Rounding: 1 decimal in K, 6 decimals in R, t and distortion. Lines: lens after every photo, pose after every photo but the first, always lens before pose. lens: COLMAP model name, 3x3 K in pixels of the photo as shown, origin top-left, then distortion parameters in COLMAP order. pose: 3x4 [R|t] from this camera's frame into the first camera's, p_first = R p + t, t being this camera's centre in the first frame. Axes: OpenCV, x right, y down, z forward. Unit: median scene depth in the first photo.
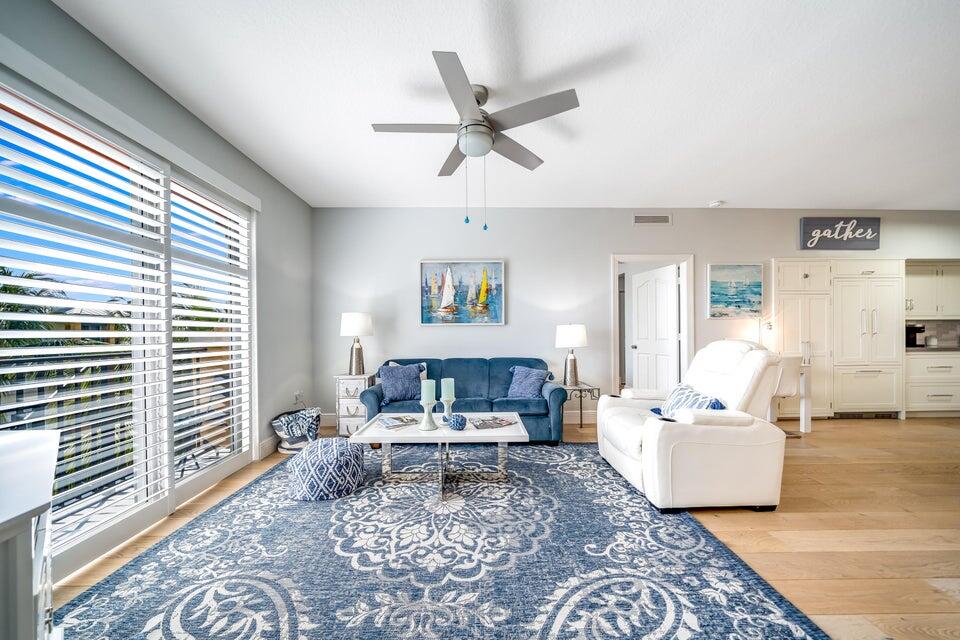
lens RADIAL K [[329.5, 0, 480.7], [0, 329.5, 336.7], [0, 0, 1]] dist [-0.005504, 0.000553]
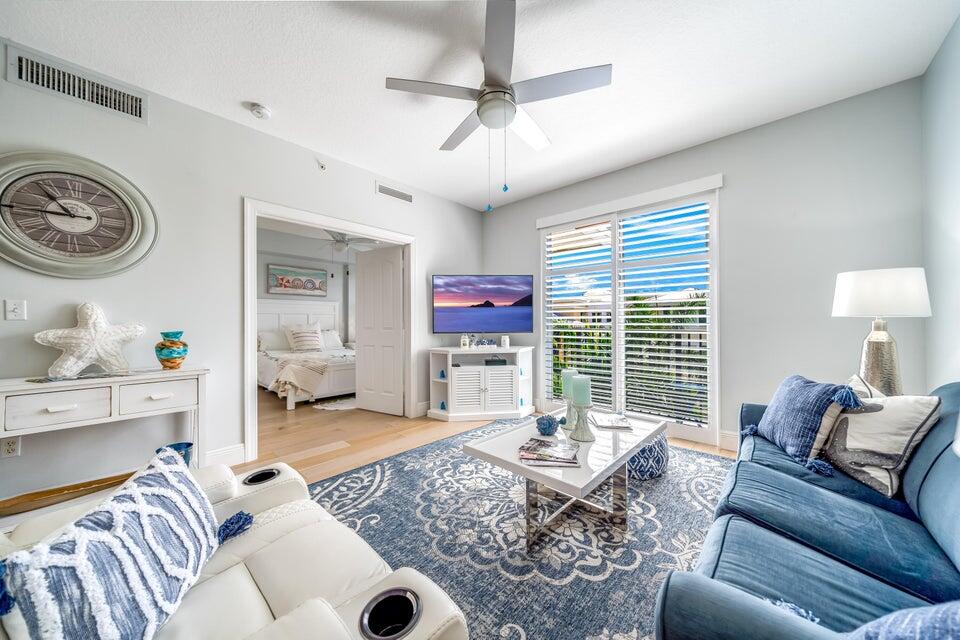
lens RADIAL K [[329.5, 0, 470.9], [0, 329.5, 319.6], [0, 0, 1]] dist [-0.005504, 0.000553]
pose [[-0.706558, 0.003557, -0.707646, 0.360712], [0.000630, 0.999990, 0.004397, 0.000065], [0.707654, 0.002661, -0.706554, 0.823165]]
